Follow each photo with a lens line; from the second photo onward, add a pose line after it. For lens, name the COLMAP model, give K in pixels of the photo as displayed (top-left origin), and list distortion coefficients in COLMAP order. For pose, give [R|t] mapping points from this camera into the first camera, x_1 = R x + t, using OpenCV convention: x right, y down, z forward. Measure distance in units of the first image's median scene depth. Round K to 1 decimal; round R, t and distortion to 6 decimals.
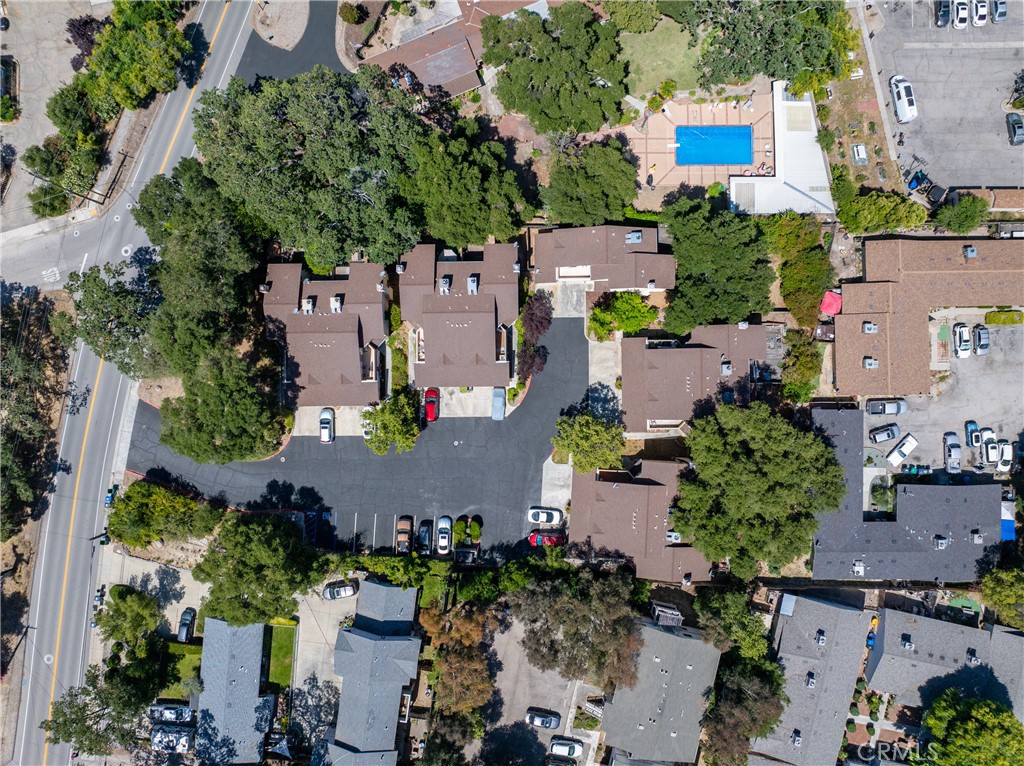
lens RADIAL K [[706.1, 0, 511.8], [0, 706.1, 377.3], [0, 0, 1]] dist [-0.052894, 0.009598]
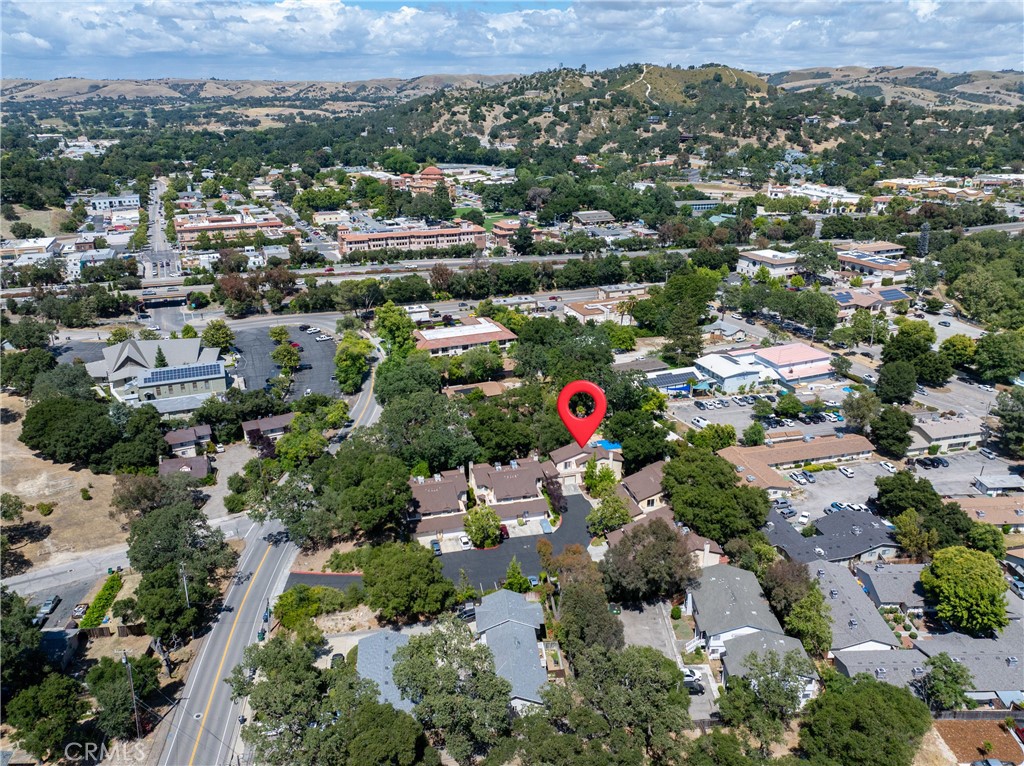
lens RADIAL K [[706.1, 0, 514.3], [0, 706.1, 382.3], [0, 0, 1]] dist [-0.052894, 0.009598]
pose [[0.971531, -0.084858, 0.221194, -0.396138], [0.236606, 0.395041, -0.887671, 1.251194], [-0.012054, 0.914736, 0.403872, 0.104610]]
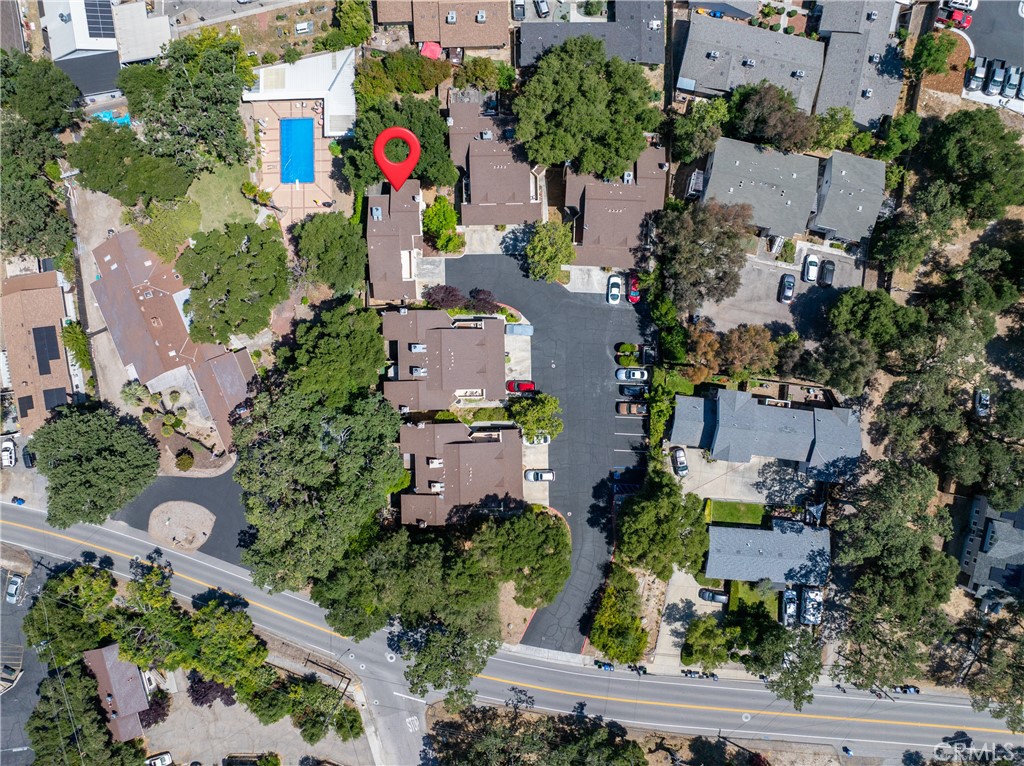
lens RADIAL K [[706.1, 0, 518.7], [0, 706.1, 379.2], [0, 0, 1]] dist [-0.052894, 0.009598]
pose [[-0.012585, -0.999761, 0.017864, -0.123013], [0.999889, -0.012441, 0.008182, 0.026111], [-0.007958, 0.017965, 0.999807, -0.173341]]
